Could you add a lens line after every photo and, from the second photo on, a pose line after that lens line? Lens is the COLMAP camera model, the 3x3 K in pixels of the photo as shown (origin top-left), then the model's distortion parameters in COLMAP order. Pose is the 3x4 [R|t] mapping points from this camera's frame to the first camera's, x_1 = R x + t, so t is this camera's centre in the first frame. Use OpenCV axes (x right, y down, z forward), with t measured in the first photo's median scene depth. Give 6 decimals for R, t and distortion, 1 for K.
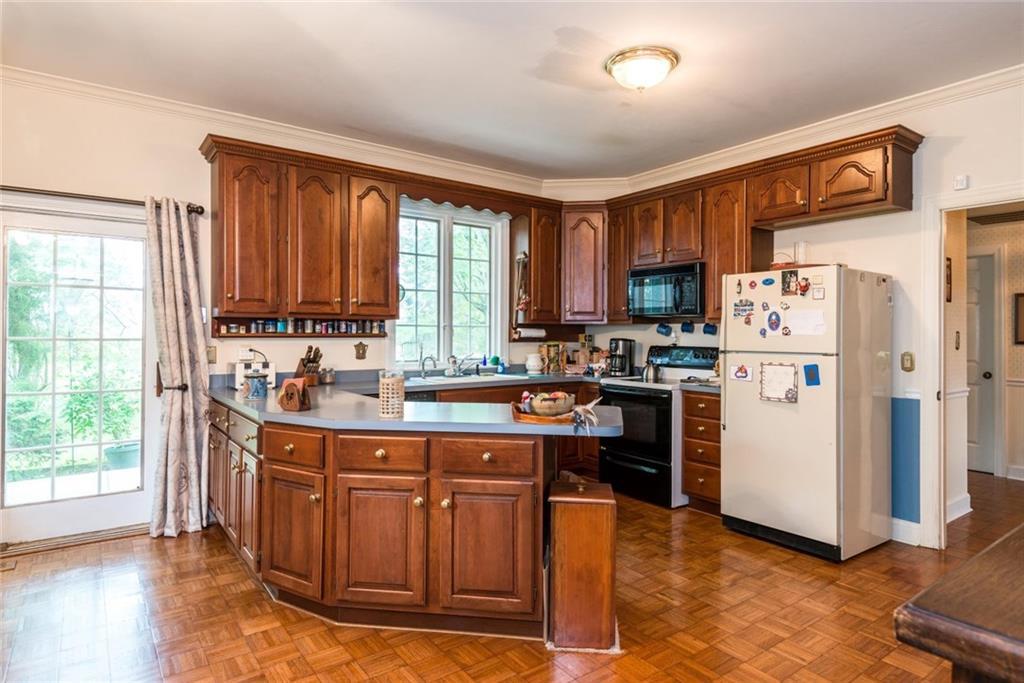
lens RADIAL K [[589.8, 0, 533.3], [0, 589.8, 328.0], [0, 0, 1]] dist [0.032538, -0.000706]
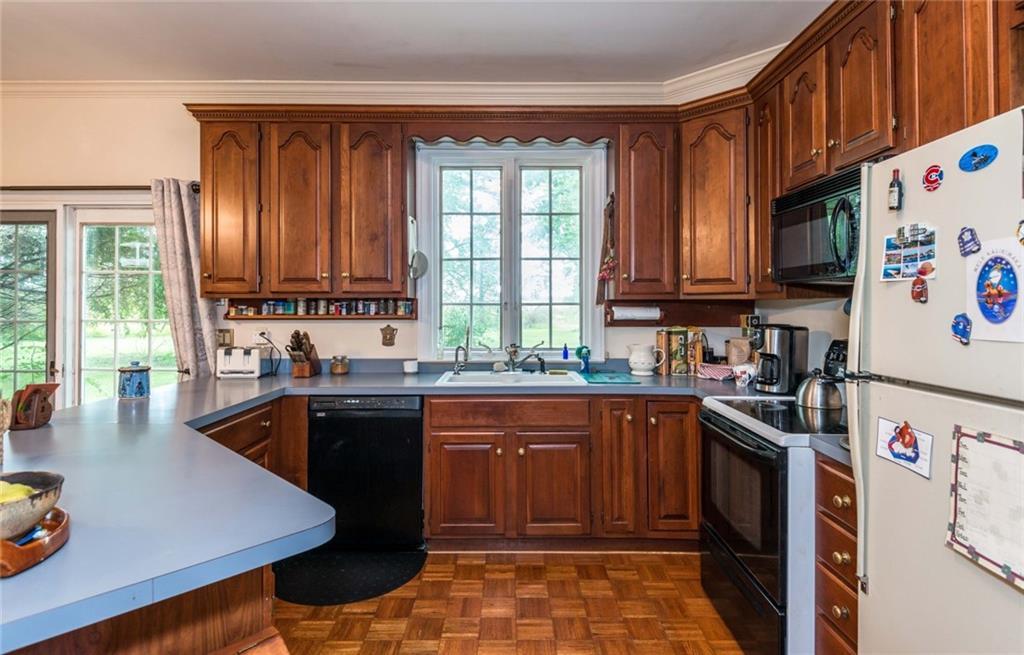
lens RADIAL K [[531.8, 0, 512.0], [0, 531.8, 297.6], [0, 0, 1]] dist [0.034951, -0.023506]
pose [[0.791843, -0.013531, -0.610575, 0.328310], [0.009945, 0.999908, -0.009261, -0.006676], [0.610644, 0.001261, 0.791904, 0.562024]]
